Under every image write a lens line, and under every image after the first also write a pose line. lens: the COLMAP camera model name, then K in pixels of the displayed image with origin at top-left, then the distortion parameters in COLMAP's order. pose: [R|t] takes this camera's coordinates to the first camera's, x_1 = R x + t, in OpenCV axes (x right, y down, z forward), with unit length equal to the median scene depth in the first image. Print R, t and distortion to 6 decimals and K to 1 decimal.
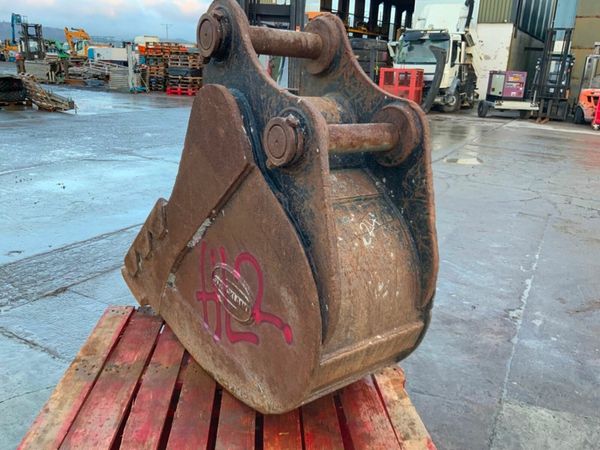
lens RADIAL K [[498.7, 0, 300.0], [0, 498.7, 225.0], [0, 0, 1]] dist [0.096933, -0.182140]
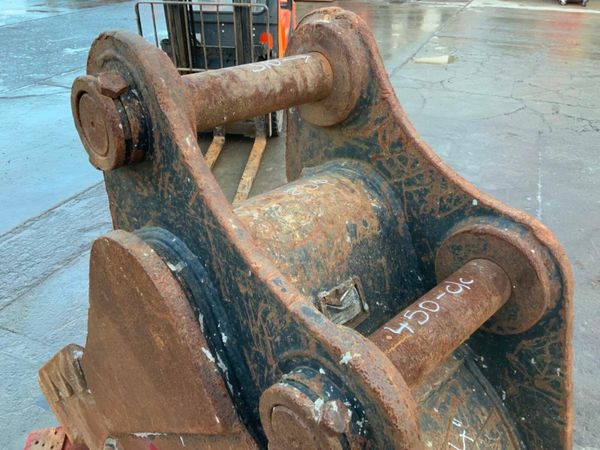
lens RADIAL K [[494.4, 0, 301.9], [0, 494.4, 224.8], [0, 0, 1]] dist [0.108259, -0.180044]
pose [[0.992136, -0.098250, 0.077544, -0.035480], [0.078593, 0.971193, 0.224960, -0.277465], [-0.097413, -0.217097, 0.971277, 0.398087]]
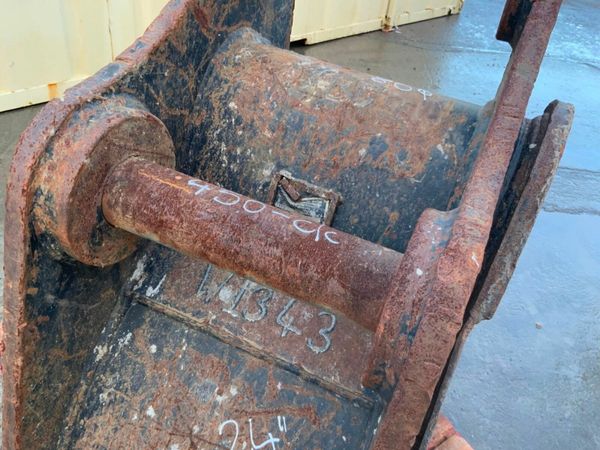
lens RADIAL K [[498.7, 0, 300.0], [0, 498.7, 225.0], [0, 0, 1]] dist [0.096933, -0.182140]
pose [[0.480013, 0.523402, -0.704015, 0.265232], [-0.353089, 0.849911, 0.391125, -0.241121], [0.803066, 0.060834, 0.592776, 0.573185]]
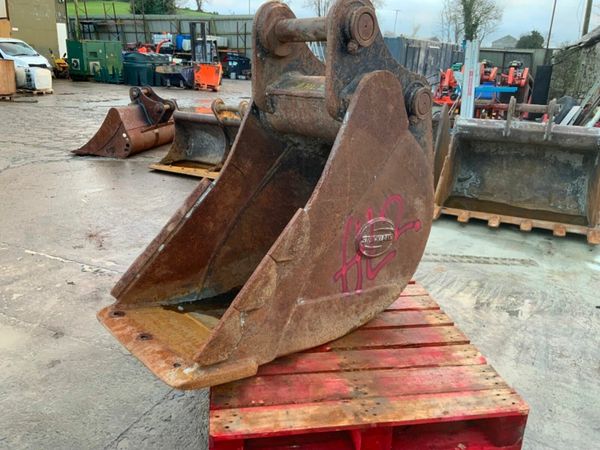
lens RADIAL K [[498.7, 0, 300.0], [0, 498.7, 225.0], [0, 0, 1]] dist [0.096933, -0.182140]
pose [[-0.088821, -0.357306, 0.929754, -1.010284], [0.267506, 0.890593, 0.367811, -0.321441], [-0.959454, 0.281384, 0.016478, 0.917190]]
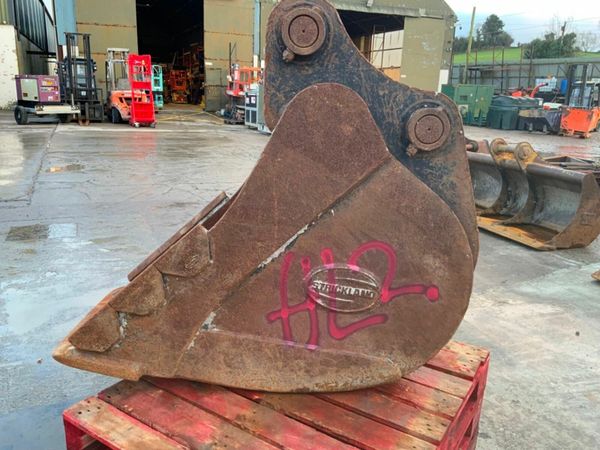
lens RADIAL K [[498.7, 0, 300.0], [0, 498.7, 225.0], [0, 0, 1]] dist [0.096933, -0.182140]
pose [[0.596682, -0.230016, 0.768806, -0.743207], [0.236051, 0.965964, 0.105801, -0.092854], [-0.766975, 0.118348, 0.630669, 0.329422]]
